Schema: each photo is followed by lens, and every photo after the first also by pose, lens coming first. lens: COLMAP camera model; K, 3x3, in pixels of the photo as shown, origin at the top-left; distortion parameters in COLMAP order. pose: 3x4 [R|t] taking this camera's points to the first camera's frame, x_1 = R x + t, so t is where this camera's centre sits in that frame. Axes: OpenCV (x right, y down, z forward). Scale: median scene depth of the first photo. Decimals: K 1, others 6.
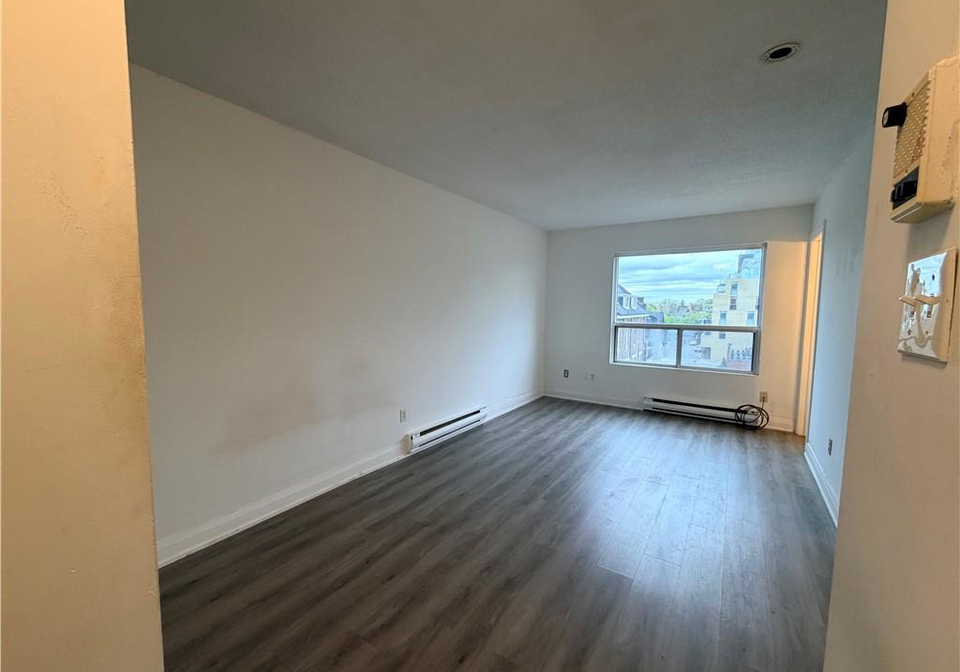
lens RADIAL K [[388.1, 0, 476.2], [0, 388.1, 334.3], [0, 0, 1]] dist [0.000185, 0.000263]
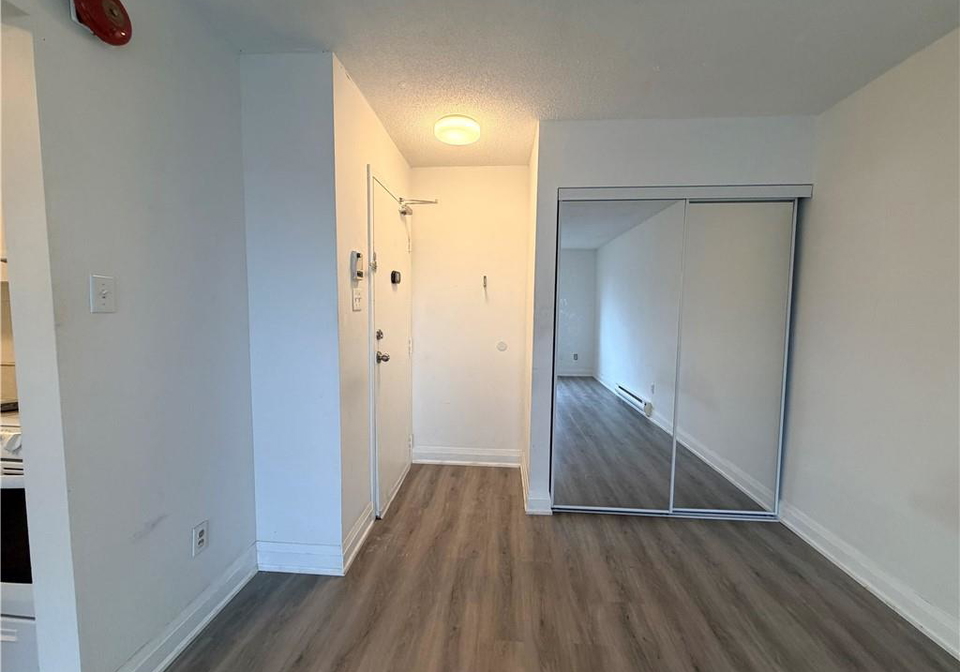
lens RADIAL K [[388.1, 0, 479.0], [0, 388.1, 336.2], [0, 0, 1]] dist [0.000185, 0.000263]
pose [[-0.871937, 0.012834, -0.489450, 0.225127], [-0.056951, 0.990213, 0.127419, -0.033492], [0.486295, 0.138976, -0.862672, 0.607680]]
